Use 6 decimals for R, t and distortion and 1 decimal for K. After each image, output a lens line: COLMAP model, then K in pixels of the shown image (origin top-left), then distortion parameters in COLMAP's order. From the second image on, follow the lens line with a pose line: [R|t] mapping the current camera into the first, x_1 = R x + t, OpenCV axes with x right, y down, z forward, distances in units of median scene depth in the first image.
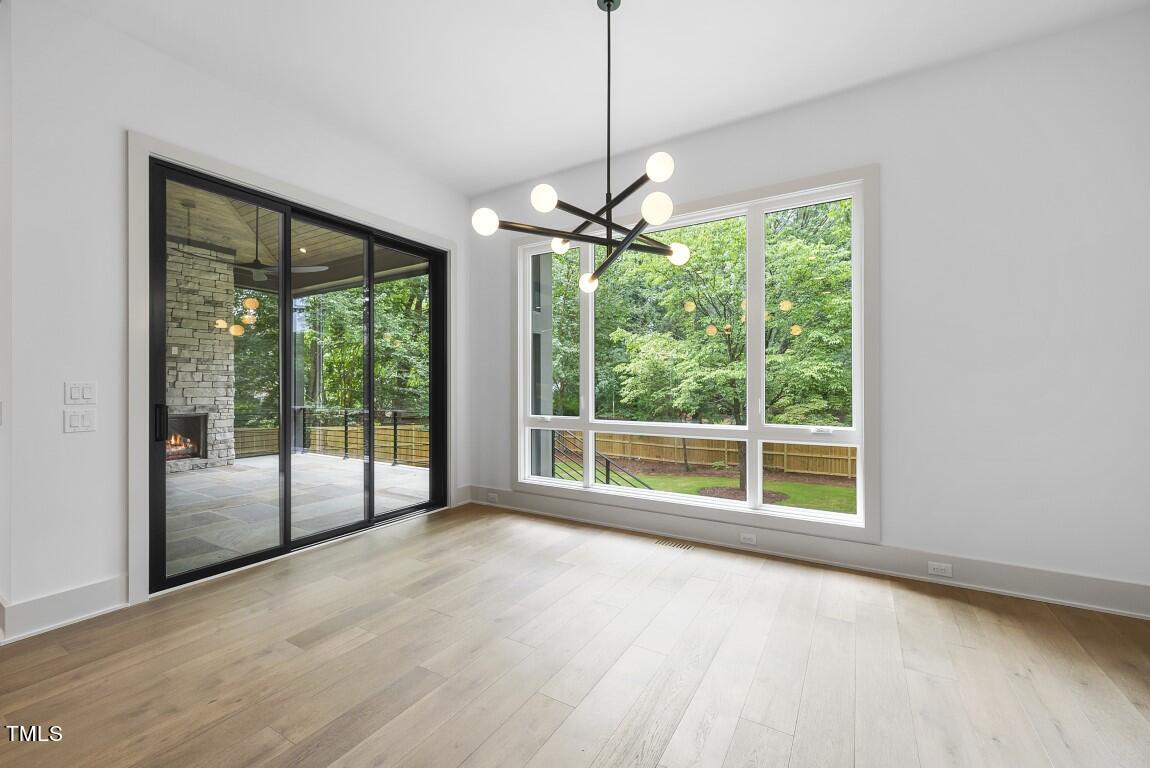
lens RADIAL K [[465.1, 0, 575.0], [0, 465.1, 384.0], [0, 0, 1]] dist [-0.000867, 0.000033]
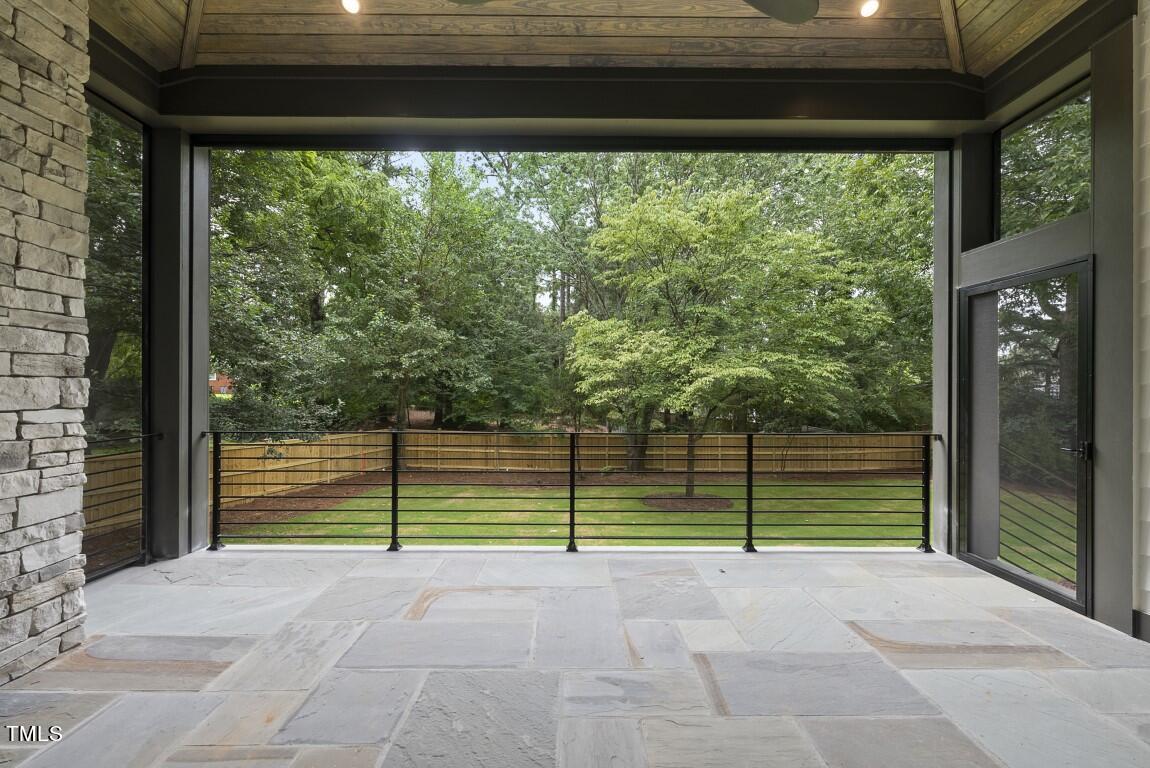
lens RADIAL K [[477.6, 0, 575.0], [0, 477.6, 384.0], [0, 0, 1]] dist [-0.001638, -0.000118]
pose [[0.850935, 0.006508, 0.525230, -0.652754], [-0.006473, 0.999977, -0.001903, 0.011357], [-0.525231, -0.001780, 0.850958, 0.609316]]
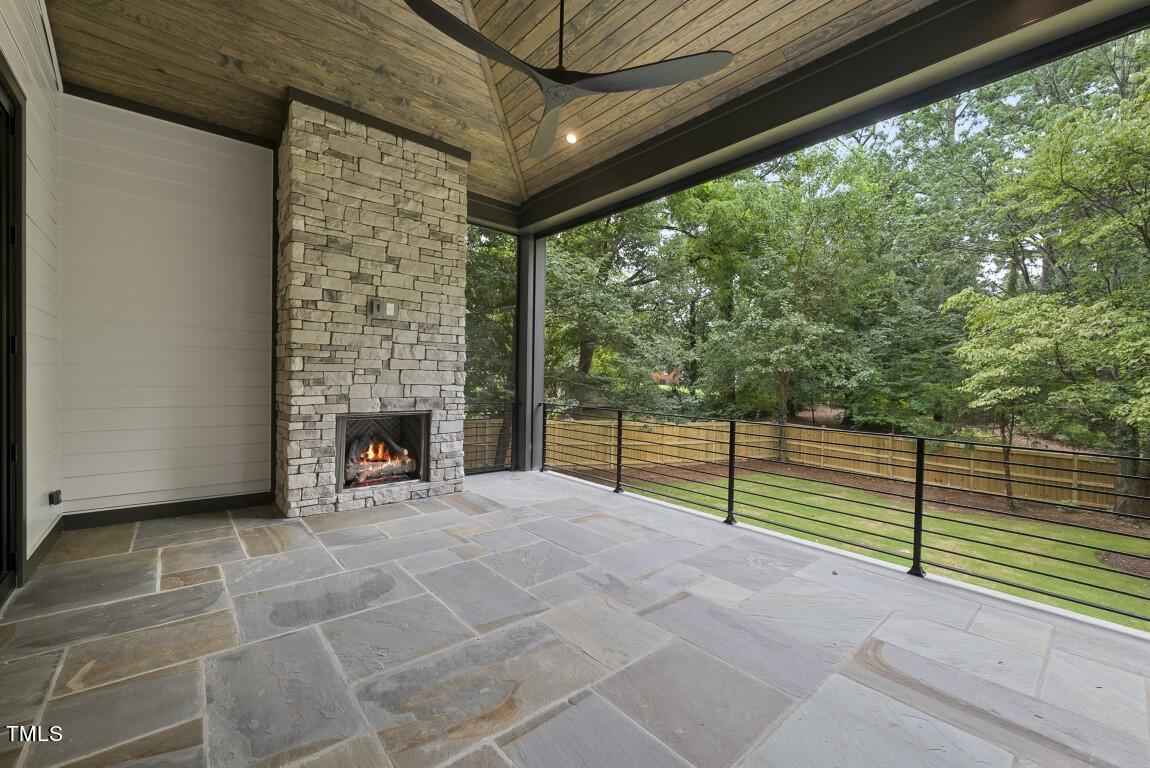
lens RADIAL K [[466.7, 0, 575.0], [0, 466.7, 384.0], [0, 0, 1]] dist [-0.010739, 0.000172]
pose [[0.951743, 0.023232, -0.306014, -0.408136], [-0.018001, 0.999640, 0.019907, 0.010596], [0.306366, -0.013438, 0.951819, 0.454336]]
